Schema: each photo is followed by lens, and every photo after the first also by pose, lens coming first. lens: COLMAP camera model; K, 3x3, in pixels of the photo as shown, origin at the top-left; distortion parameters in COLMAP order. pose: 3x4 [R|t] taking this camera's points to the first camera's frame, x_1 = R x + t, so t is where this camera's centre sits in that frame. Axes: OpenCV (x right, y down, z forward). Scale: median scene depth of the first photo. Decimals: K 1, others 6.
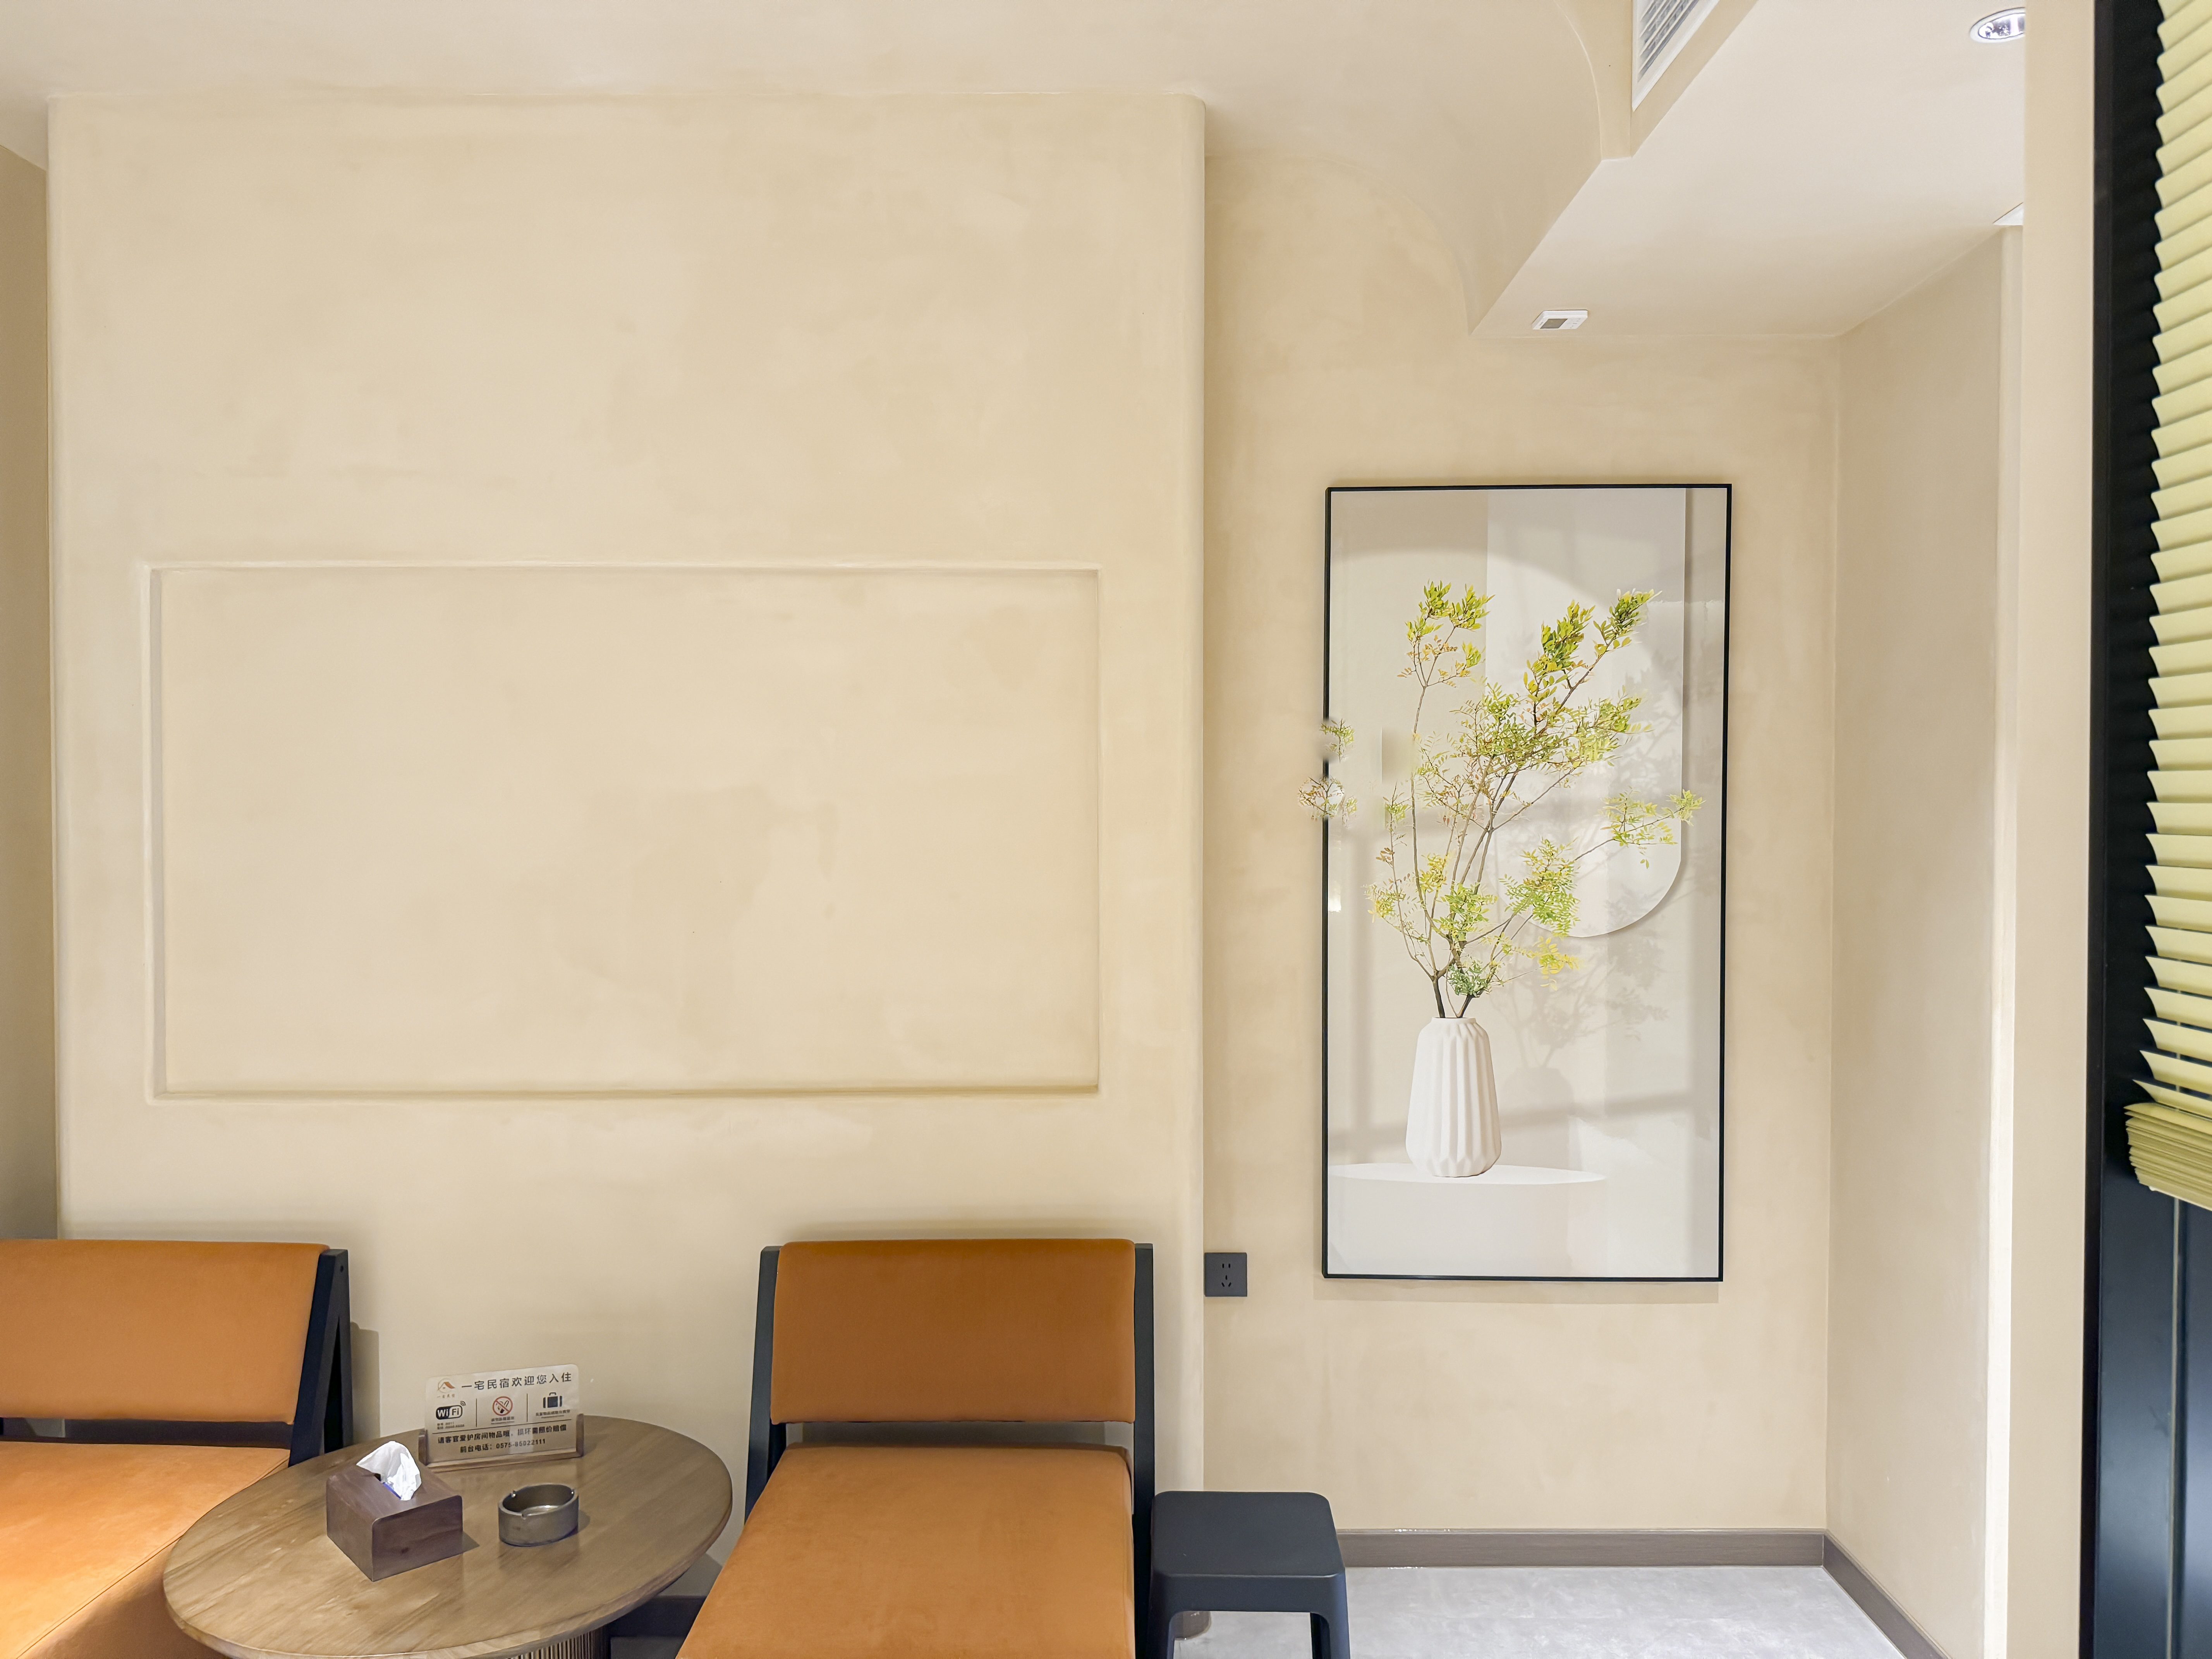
lens RADIAL K [[1532.7, 0, 1110.4], [0, 1532.7, 832.8], [0, 0, 1]] dist [0.050077, -0.009356]
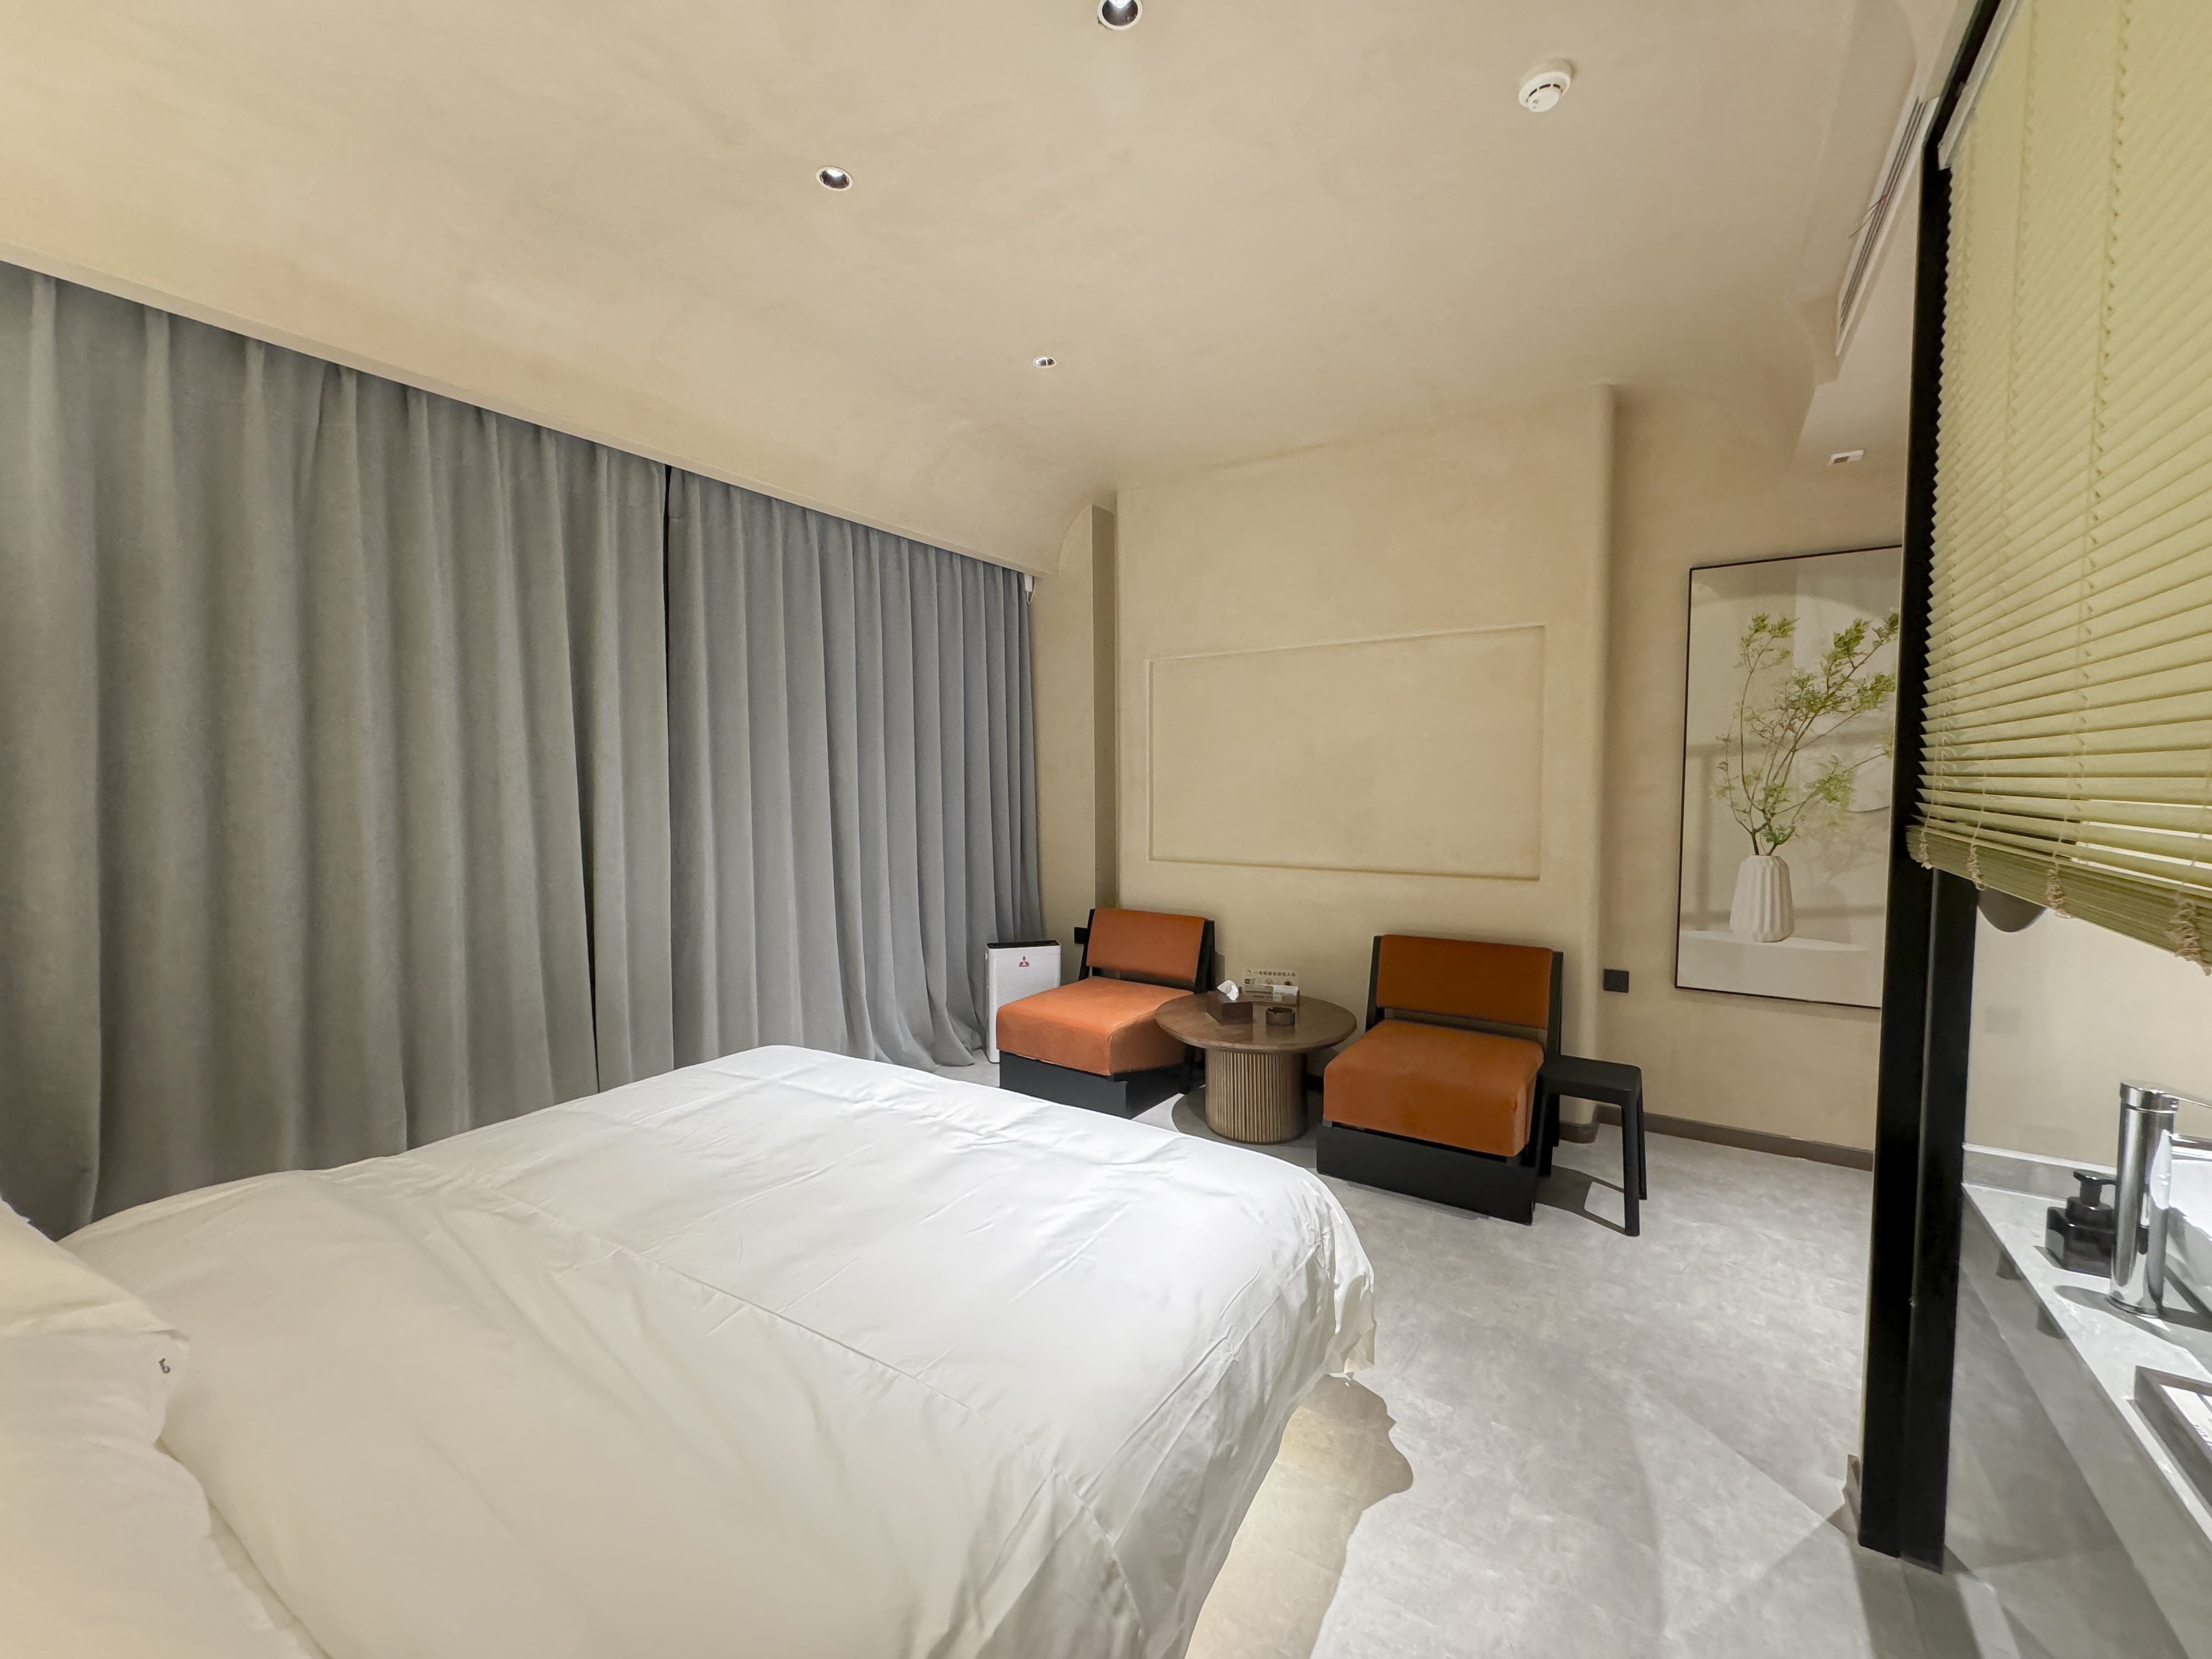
lens RADIAL K [[883.3, 0, 1089.8], [0, 883.3, 833.7], [0, 0, 1]] dist [-0.008863, -0.000130]
pose [[0.834189, 0.029480, -0.550690, 0.129994], [-0.002902, 0.998791, 0.049073, 0.046855], [0.551471, -0.039338, 0.833266, -0.303757]]
